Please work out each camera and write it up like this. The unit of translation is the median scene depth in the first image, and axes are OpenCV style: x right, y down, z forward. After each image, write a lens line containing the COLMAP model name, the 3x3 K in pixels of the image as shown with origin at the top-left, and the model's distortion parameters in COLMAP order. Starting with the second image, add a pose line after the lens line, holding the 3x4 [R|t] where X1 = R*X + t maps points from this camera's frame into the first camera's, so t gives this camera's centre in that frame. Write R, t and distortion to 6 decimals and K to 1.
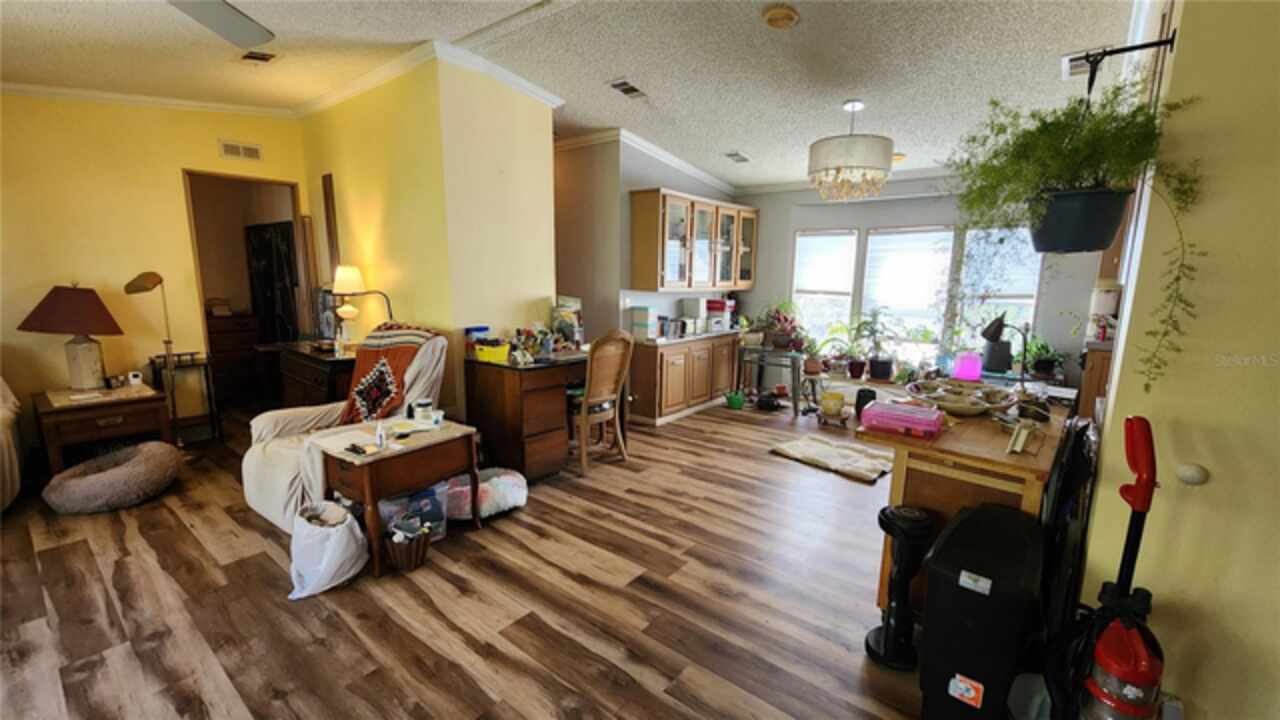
lens RADIAL K [[526.6, 0, 640.0], [0, 526.6, 362.6], [0, 0, 1]] dist [0.006838, -0.005238]
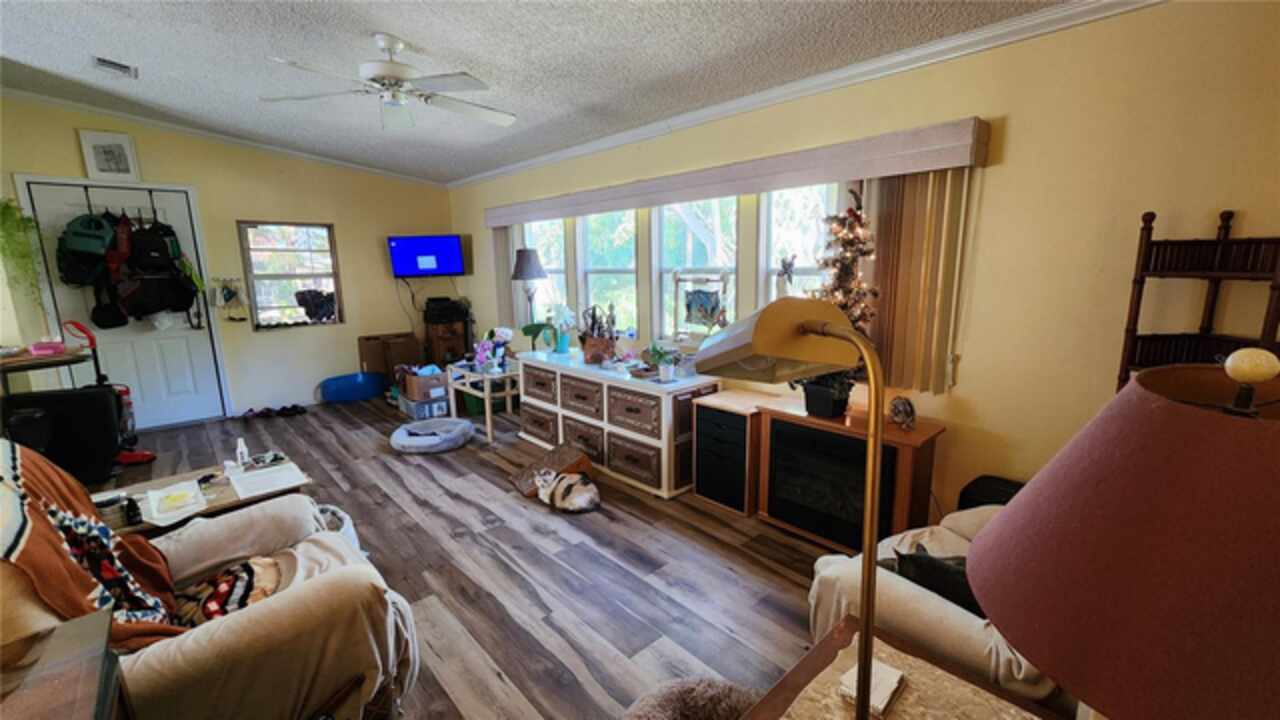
lens RADIAL K [[526.6, 0, 642.5], [0, 526.6, 360.1], [0, 0, 1]] dist [0.006838, -0.005238]
pose [[-0.989473, -0.023420, 0.142810, -0.597367], [0.028044, 0.937082, 0.347980, -0.144367], [-0.141974, 0.348322, -0.926561, 0.776724]]
